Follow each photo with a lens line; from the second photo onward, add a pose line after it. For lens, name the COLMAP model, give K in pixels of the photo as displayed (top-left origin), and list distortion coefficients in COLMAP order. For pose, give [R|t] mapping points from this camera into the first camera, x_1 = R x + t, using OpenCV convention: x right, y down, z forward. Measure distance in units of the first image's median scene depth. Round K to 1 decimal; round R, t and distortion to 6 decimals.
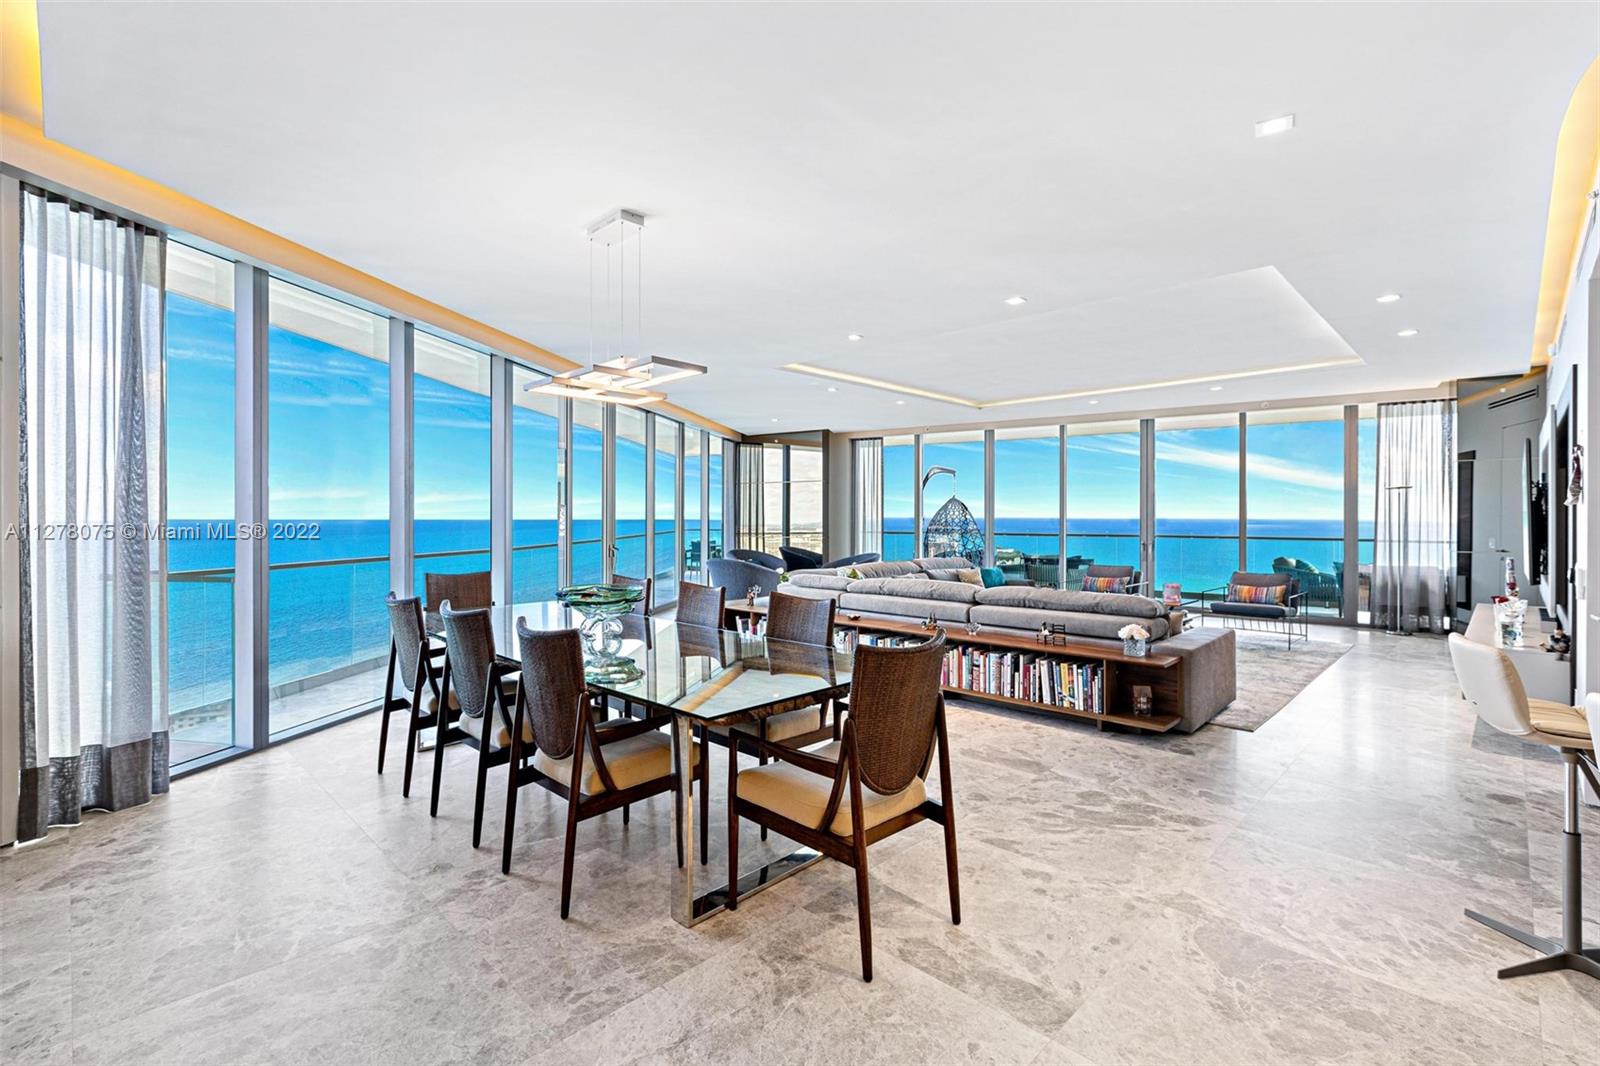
lens RADIAL K [[727.7, 0, 783.1], [0, 727.7, 513.9], [0, 0, 1]] dist [-0.001449, 0.000140]
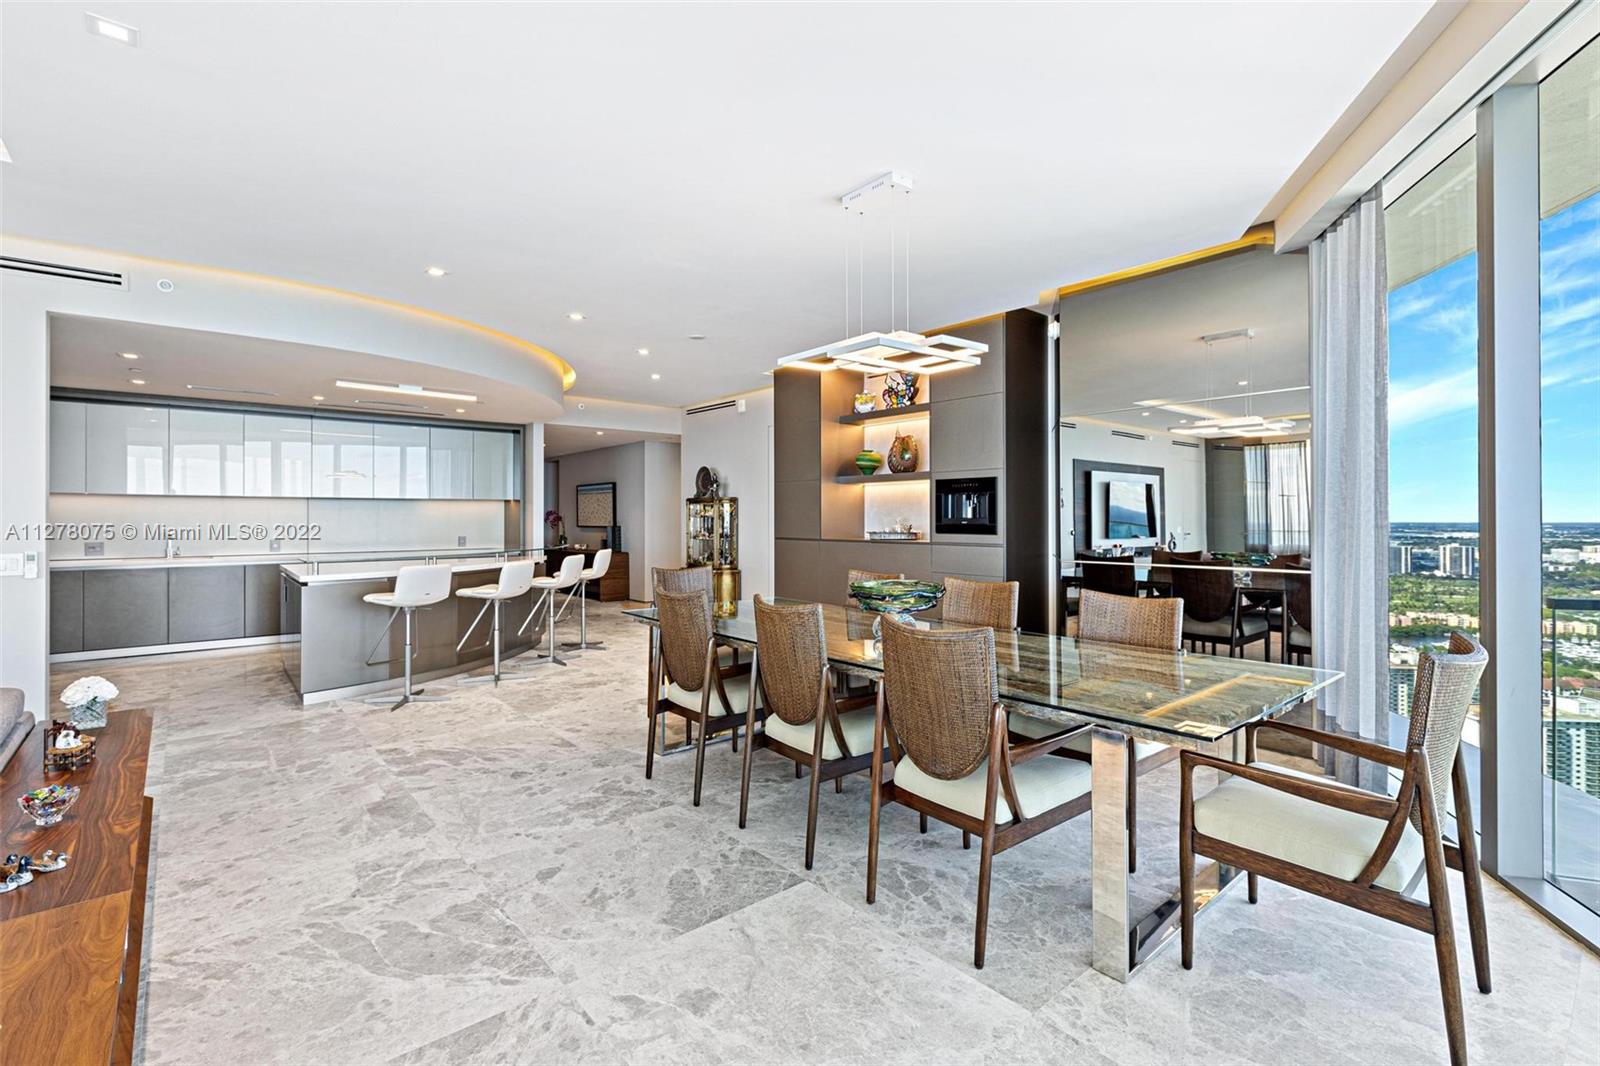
lens RADIAL K [[723.7, 0, 784.8], [0, 723.7, 515.1], [0, 0, 1]] dist [-0.000103, 0.000312]
pose [[-0.995637, -0.000717, 0.093308, -0.086123], [-0.001153, 0.999989, -0.004616, 0.008730], [-0.093304, -0.004703, -0.995627, 0.828406]]
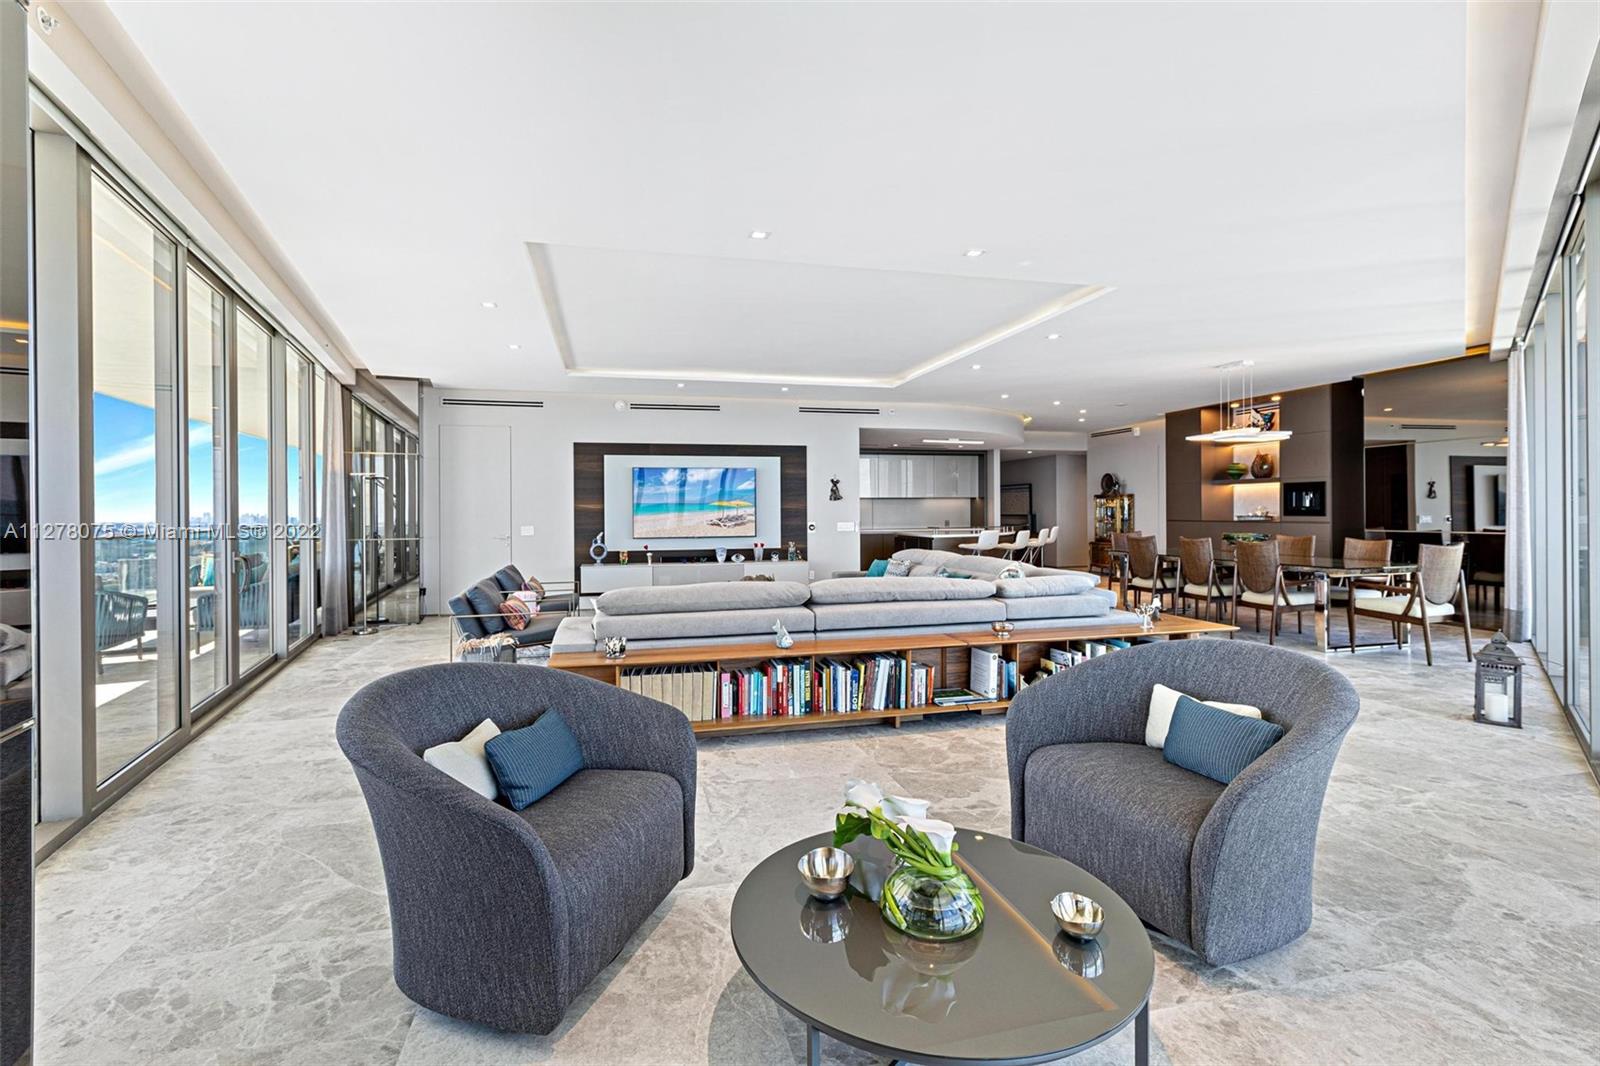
lens RADIAL K [[725.1, 0, 788.0], [0, 725.1, 520.4], [0, 0, 1]] dist [-0.000389, 0.000751]
pose [[-0.857029, -0.002964, 0.515259, -0.085009], [0.003783, 0.999920, 0.012045, 0.013491], [-0.515254, 0.012273, -0.856950, 1.511939]]
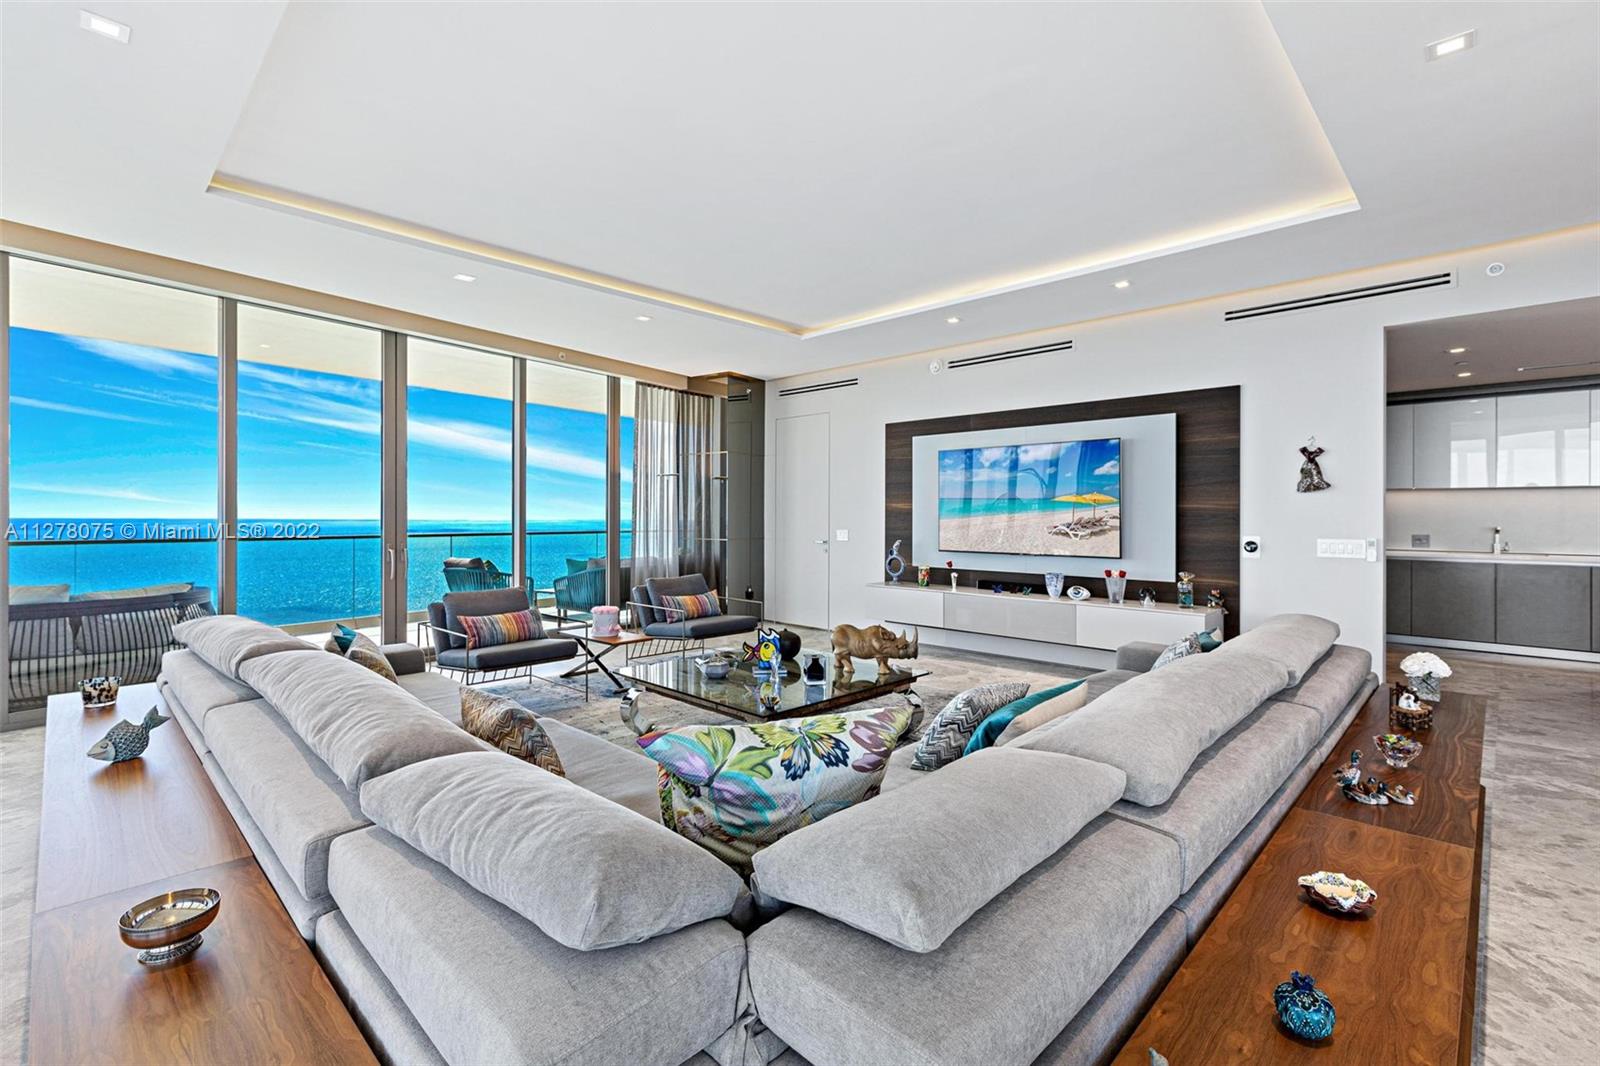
lens RADIAL K [[723.7, 0, 784.8], [0, 723.7, 515.1], [0, 0, 1]] dist [-0.000103, 0.000312]
pose [[0.001053, -0.003915, 0.999992, -0.099593], [-0.003491, 0.999986, 0.003919, 0.012660], [-0.999993, -0.003495, 0.001039, 0.847200]]
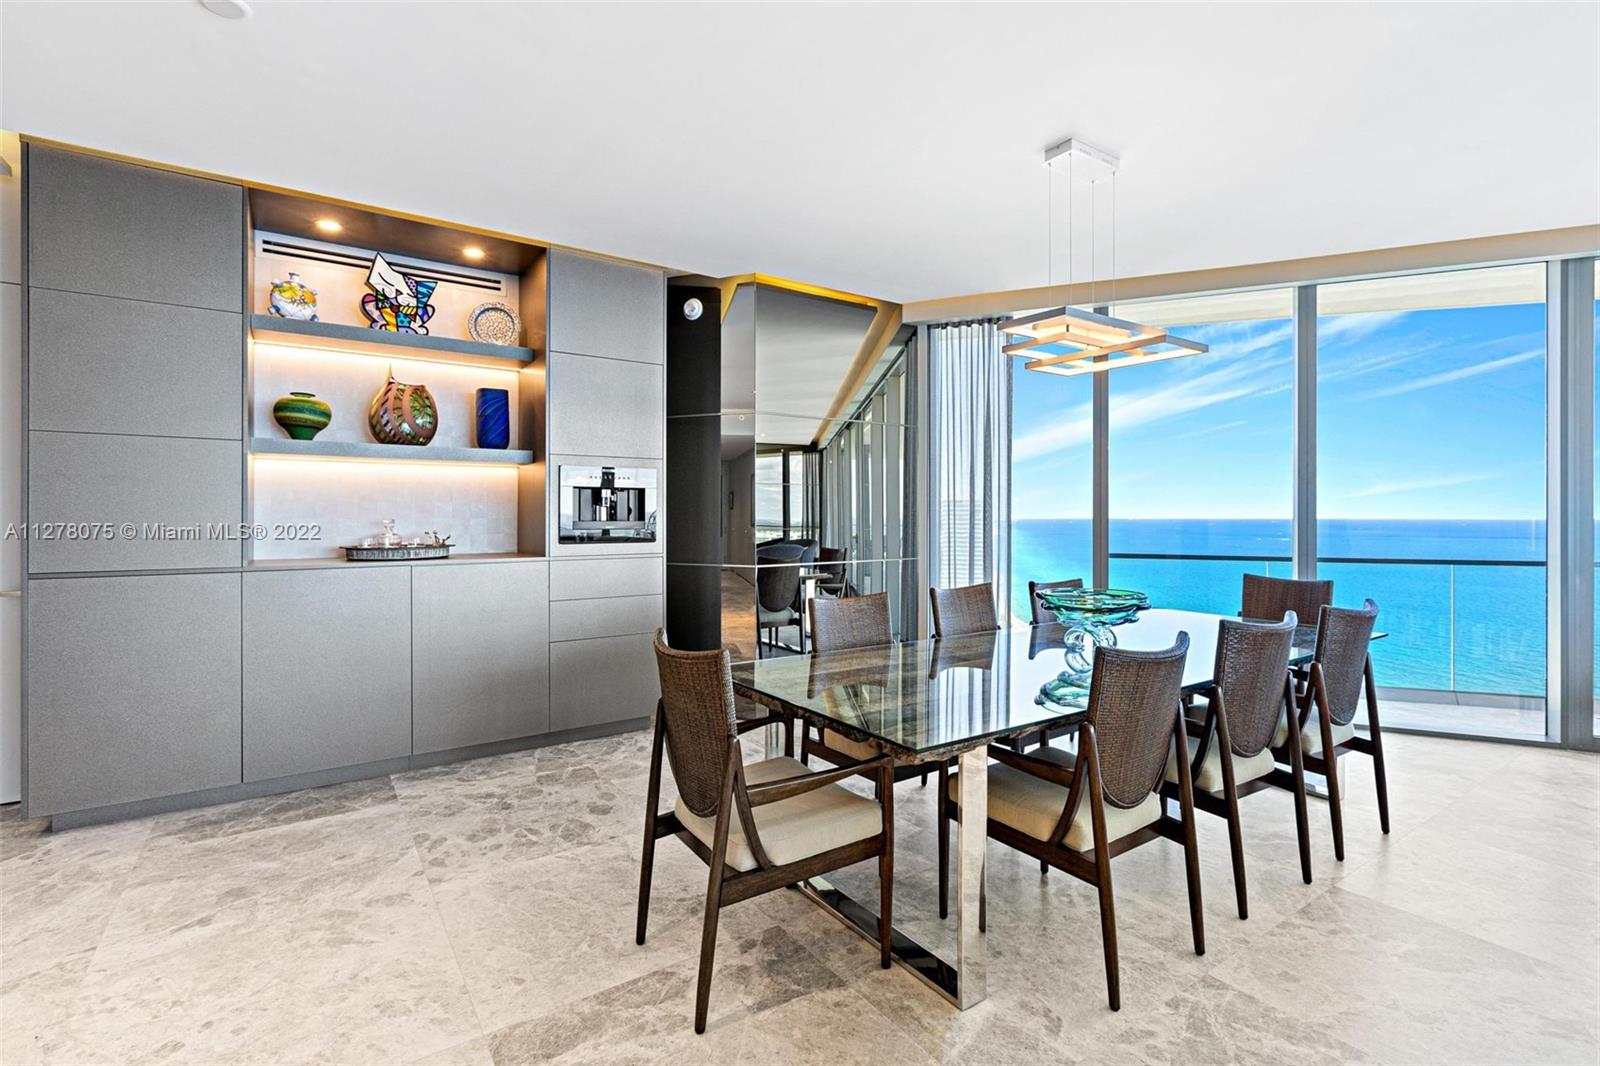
lens RADIAL K [[725.1, 0, 788.0], [0, 725.1, 520.4], [0, 0, 1]] dist [-0.000389, 0.000751]
pose [[-0.192820, 0.004936, -0.981222, 0.277661], [0.001311, 0.999988, 0.004773, 0.005597], [0.981233, -0.000366, -0.192824, 0.354947]]
